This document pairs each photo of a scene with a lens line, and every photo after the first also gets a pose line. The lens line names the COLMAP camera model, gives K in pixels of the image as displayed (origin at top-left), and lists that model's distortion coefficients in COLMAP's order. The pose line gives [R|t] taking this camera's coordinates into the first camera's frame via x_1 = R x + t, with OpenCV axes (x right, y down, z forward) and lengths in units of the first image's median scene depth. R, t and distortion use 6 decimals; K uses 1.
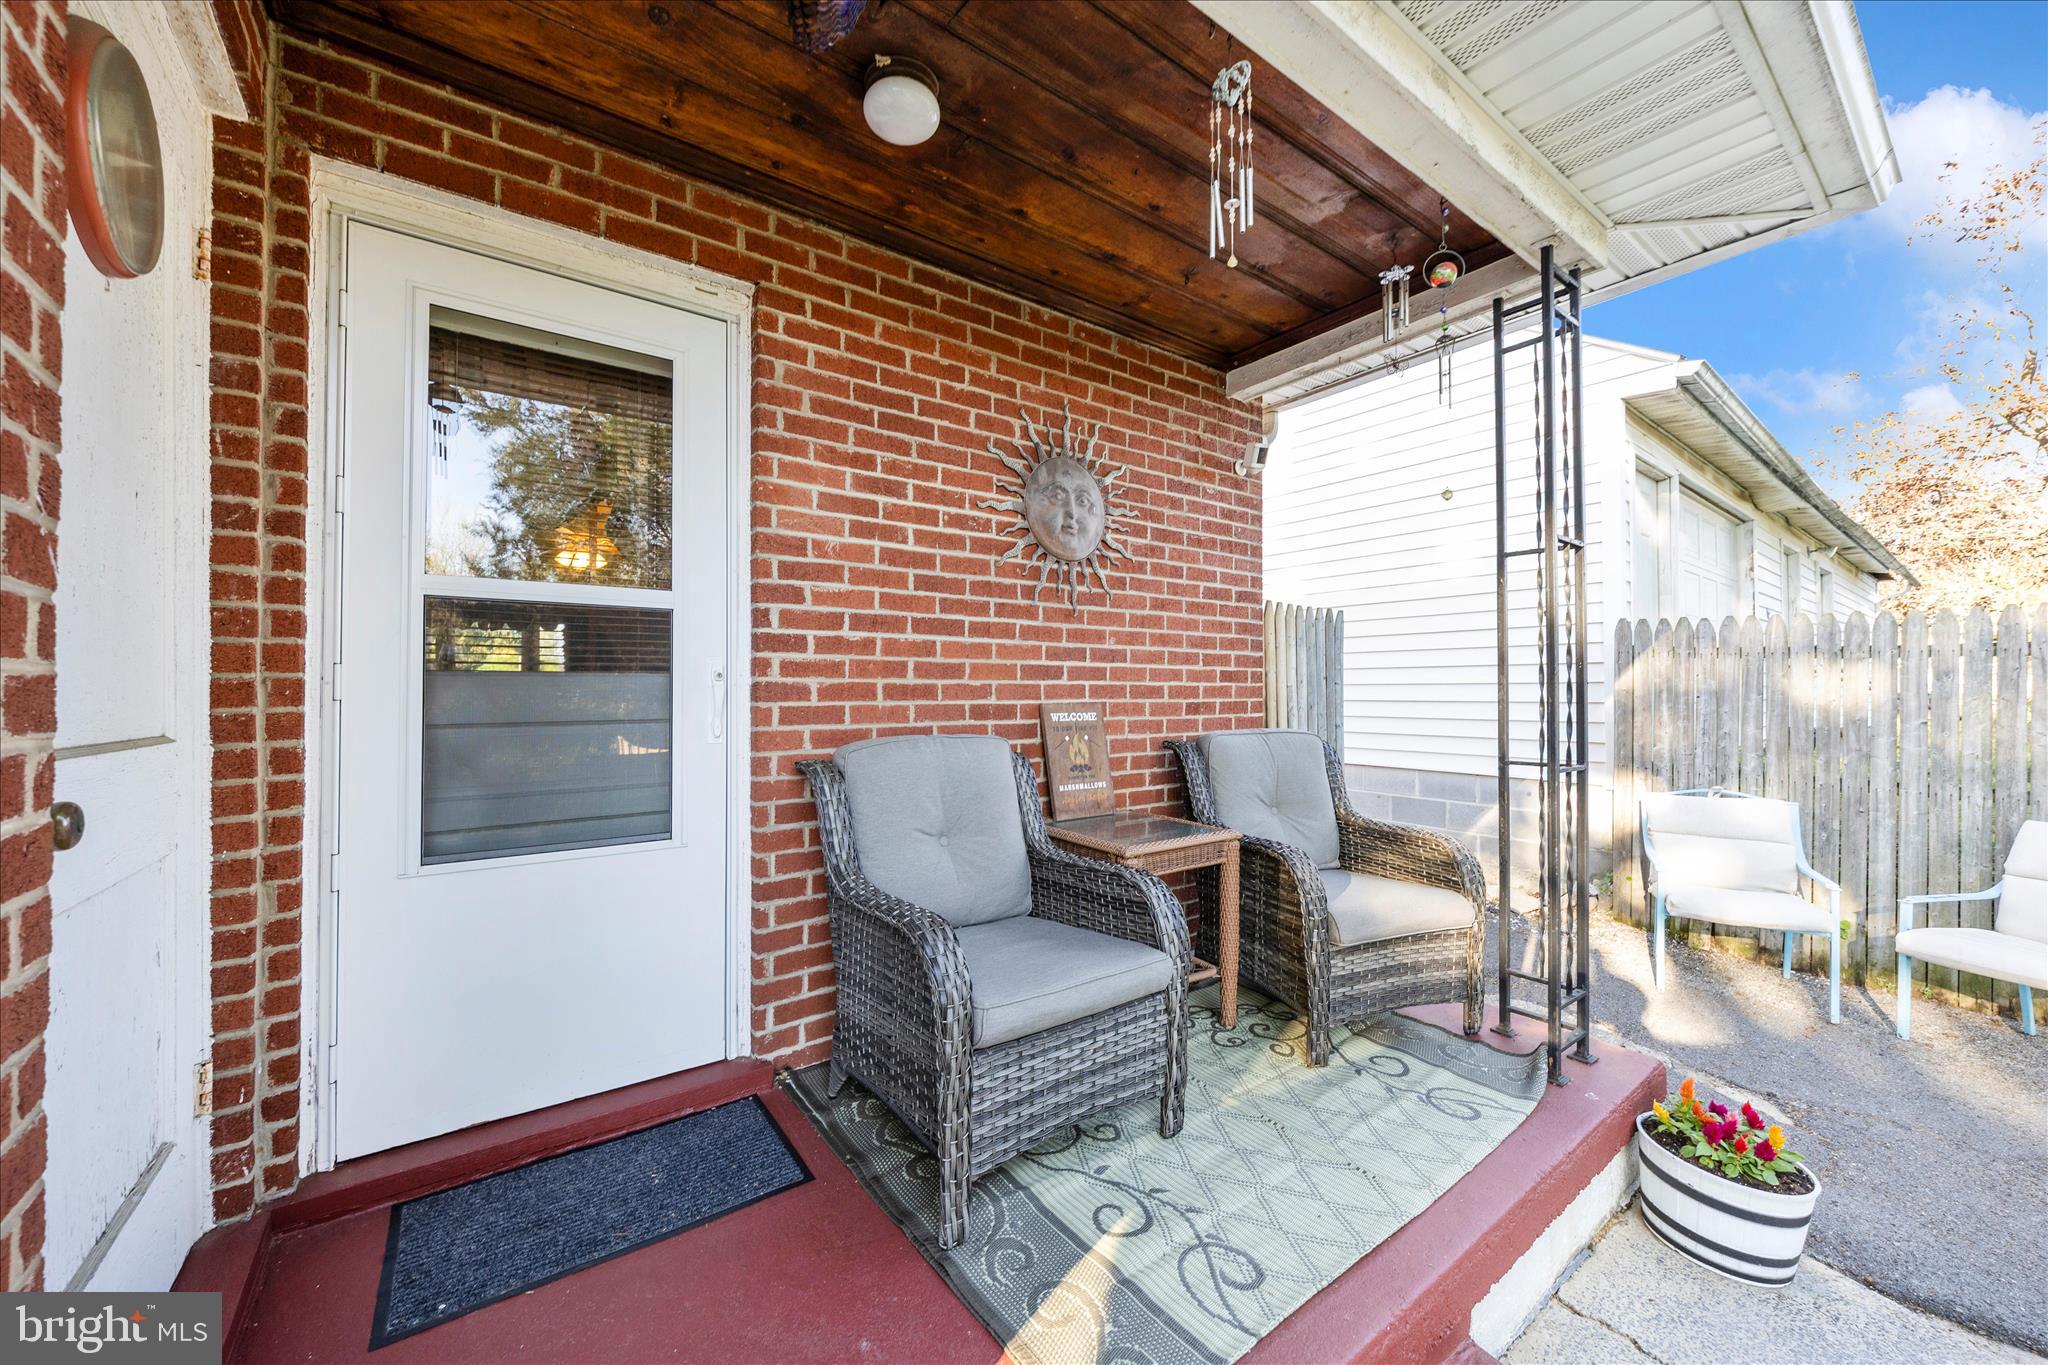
lens RADIAL K [[777.0, 0, 1030.5], [0, 777.0, 681.1], [0, 0, 1]] dist [0.000469, -0.000336]
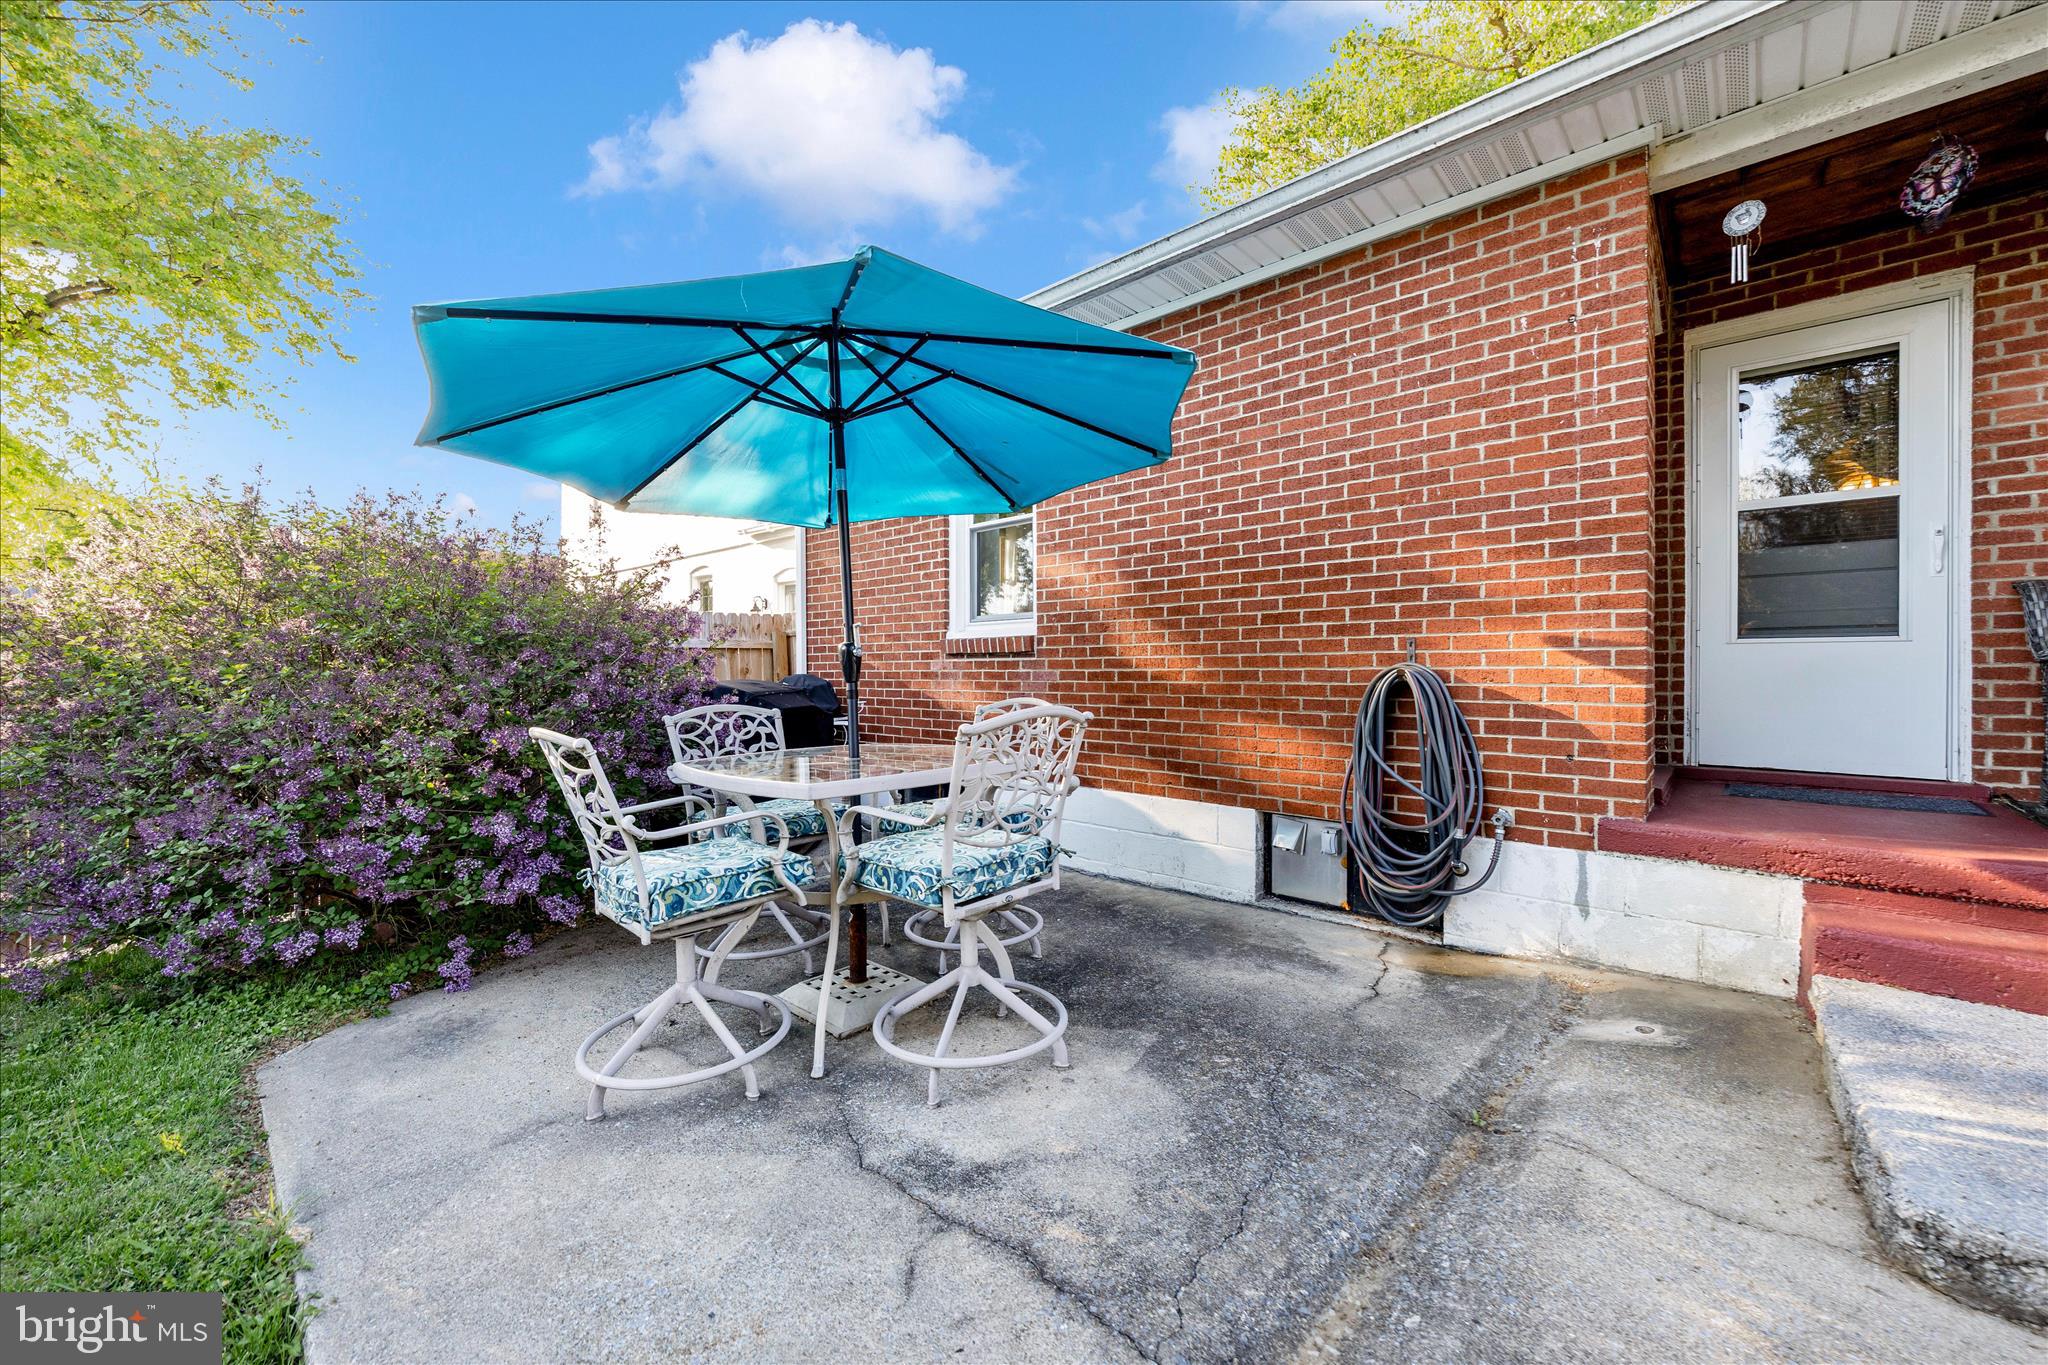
lens RADIAL K [[777.0, 0, 1029.2], [0, 777.0, 668.5], [0, 0, 1]] dist [0.000469, -0.000336]
pose [[0.197870, 0.004179, -0.980219, 0.754308], [0.014849, 0.999863, 0.007260, 0.224842], [0.980116, -0.015992, 0.197781, -1.085125]]
